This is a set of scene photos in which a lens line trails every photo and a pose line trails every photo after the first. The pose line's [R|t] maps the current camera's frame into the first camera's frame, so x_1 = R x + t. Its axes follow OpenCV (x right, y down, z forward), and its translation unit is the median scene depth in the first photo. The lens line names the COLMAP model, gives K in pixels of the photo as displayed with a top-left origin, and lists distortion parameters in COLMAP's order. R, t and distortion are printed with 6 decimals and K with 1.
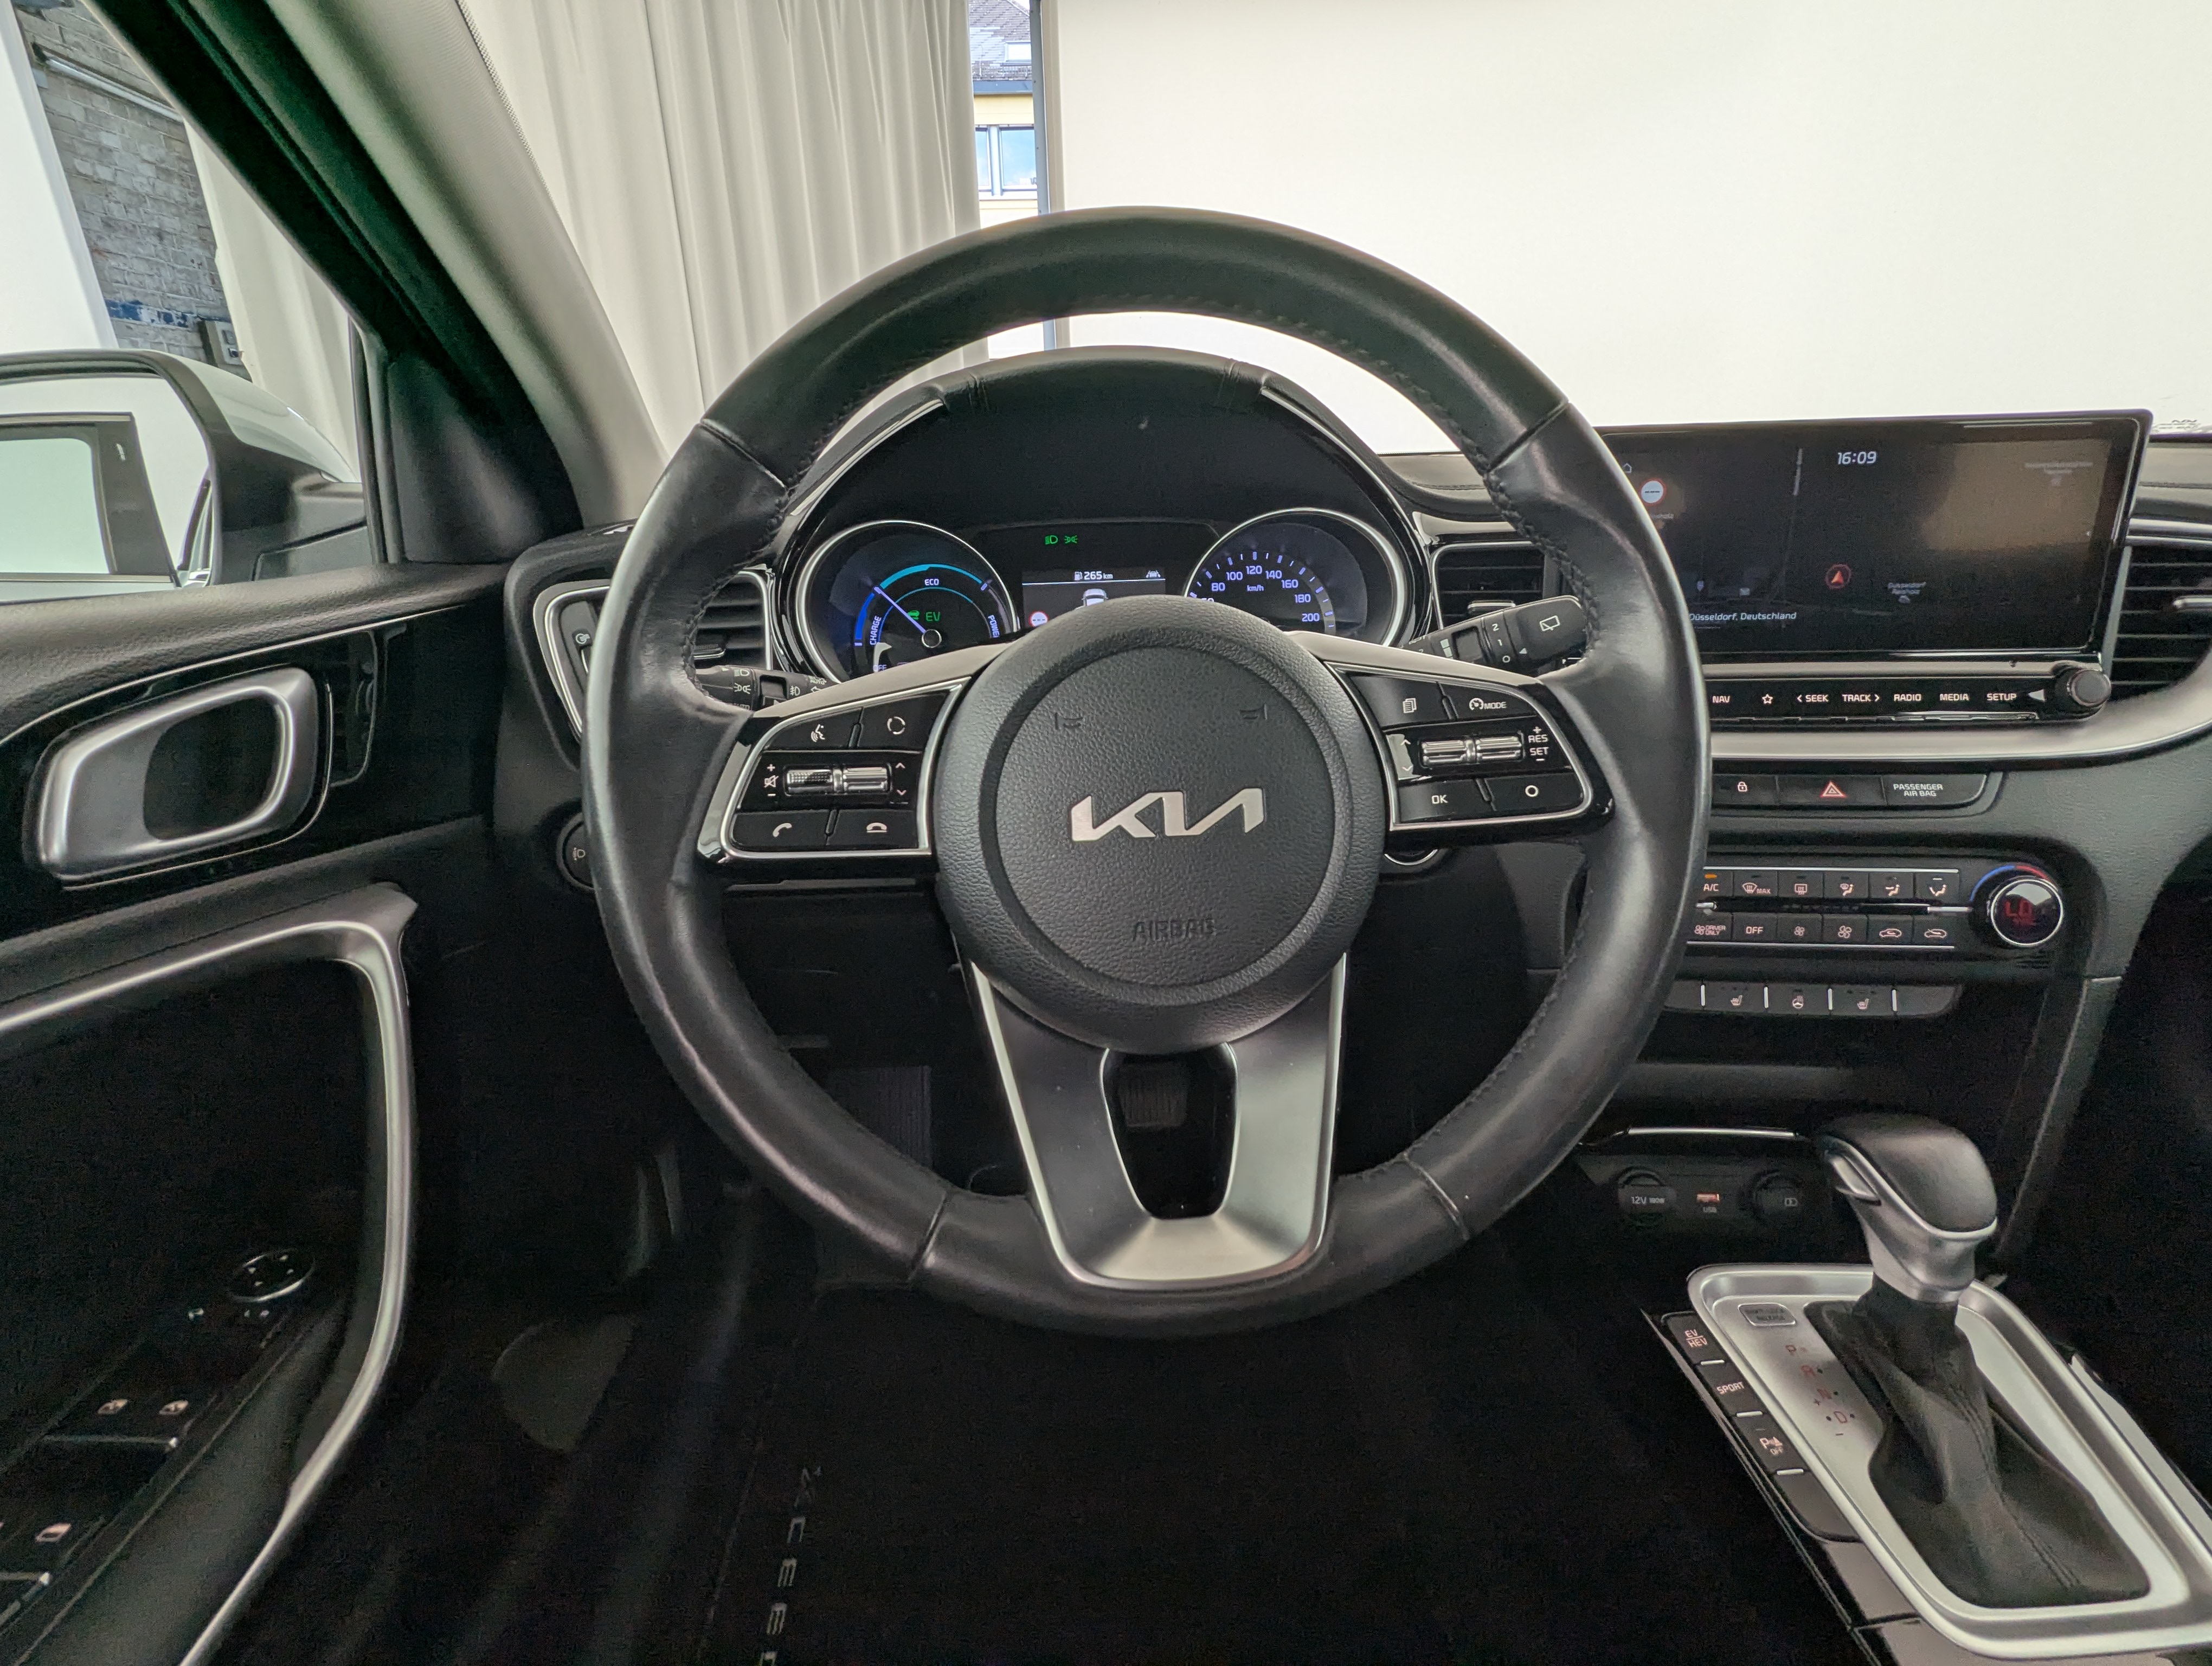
lens RADIAL K [[1046.7, 0, 1093.7], [0, 1046.7, 841.6], [0, 0, 1]] dist [-0.001794, -0.000020]
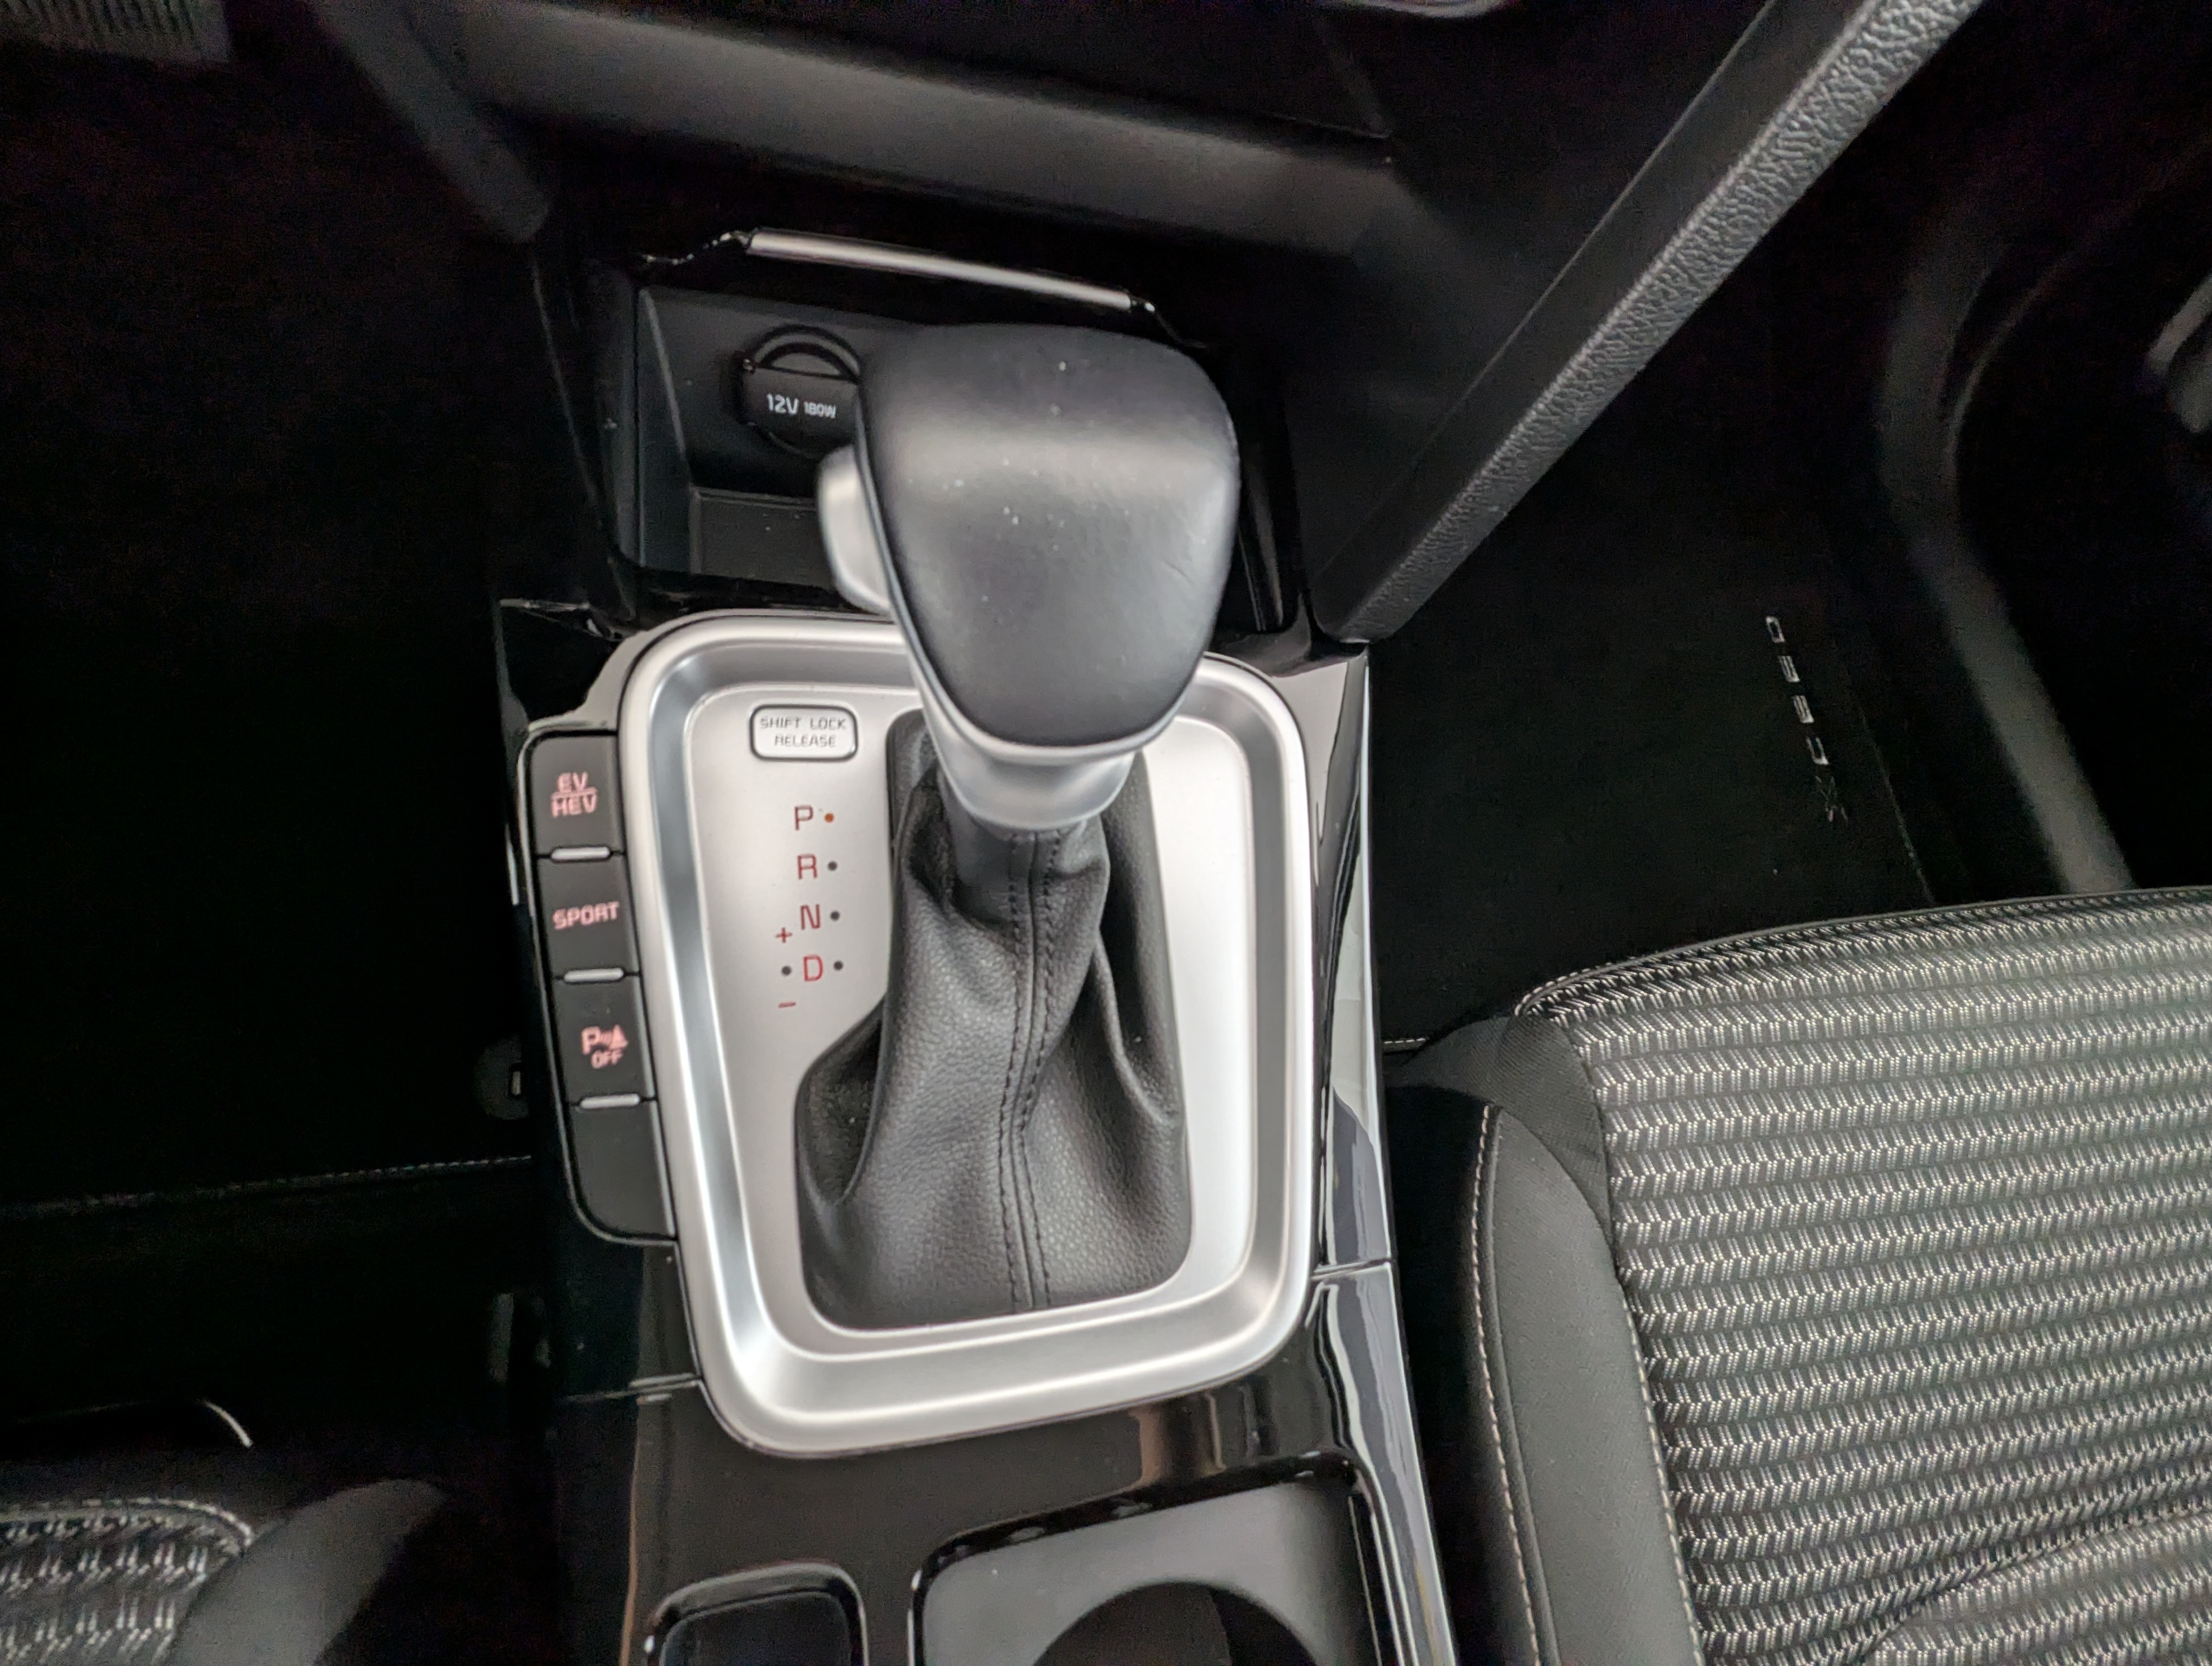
lens RADIAL K [[1046.7, 0, 1113.2], [0, 1046.7, 828.7], [0, 0, 1]] dist [-0.001794, -0.000020]
pose [[0.972615, 0.012744, 0.232072, 0.711233], [-0.185216, 0.645710, 0.740779, 0.125883], [-0.140411, -0.763477, 0.630388, 0.703803]]
